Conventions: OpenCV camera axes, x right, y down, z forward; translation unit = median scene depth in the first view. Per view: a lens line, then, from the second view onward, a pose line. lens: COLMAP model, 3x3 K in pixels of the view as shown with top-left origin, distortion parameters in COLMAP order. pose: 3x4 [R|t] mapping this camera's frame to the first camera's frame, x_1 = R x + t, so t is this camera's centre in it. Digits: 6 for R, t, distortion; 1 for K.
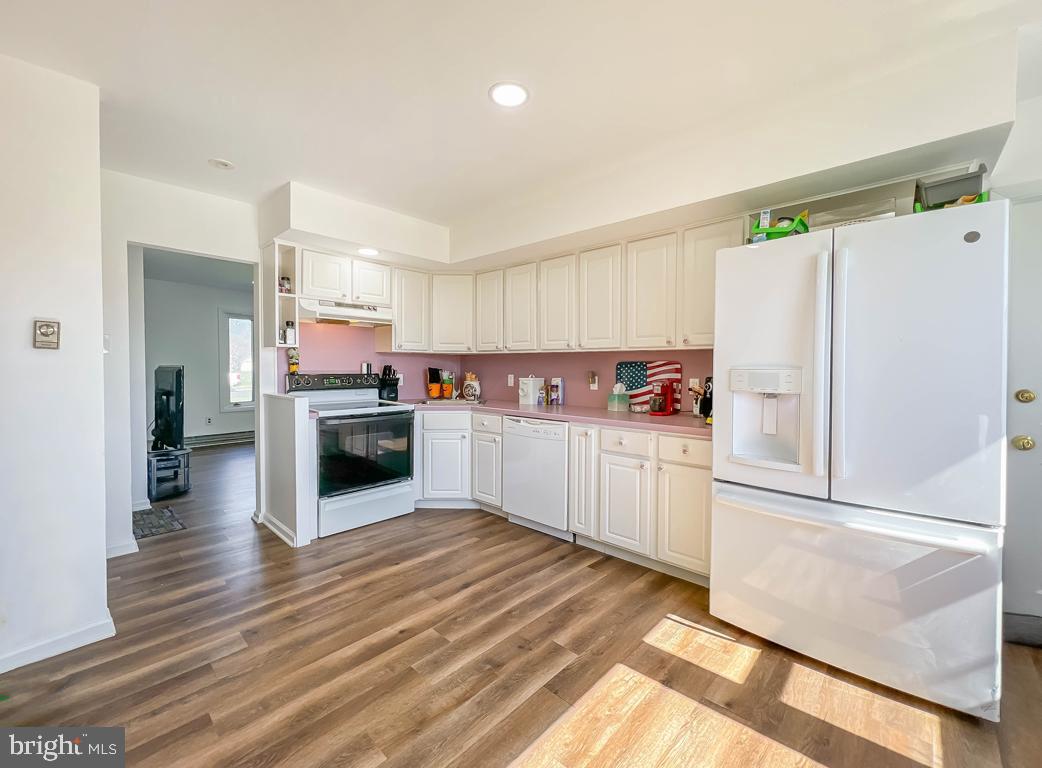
lens RADIAL K [[434.7, 0, 523.4], [0, 434.7, 377.1], [0, 0, 1]] dist [-0.000112, -0.000196]
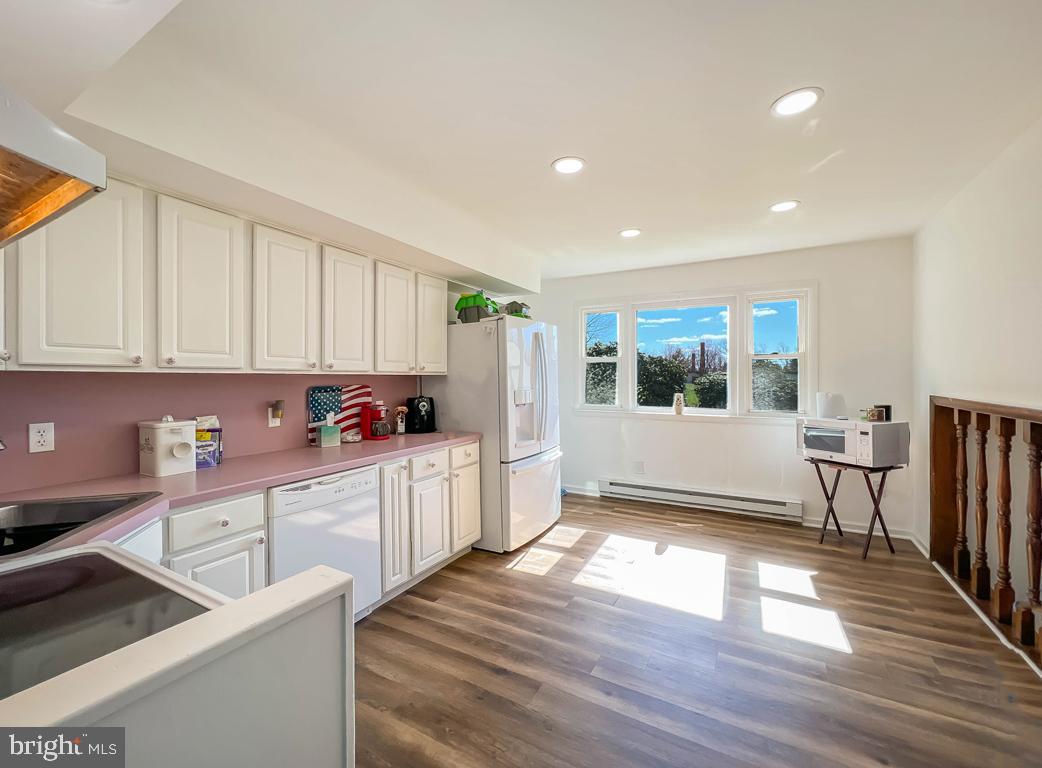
lens RADIAL K [[434.7, 0, 523.4], [0, 434.7, 377.1], [0, 0, 1]] dist [-0.000112, -0.000196]
pose [[-0.254548, -0.002779, 0.967056, -0.800687], [0.024859, 0.999647, 0.009416, -0.061204], [-0.966741, 0.026437, -0.254389, 1.002409]]
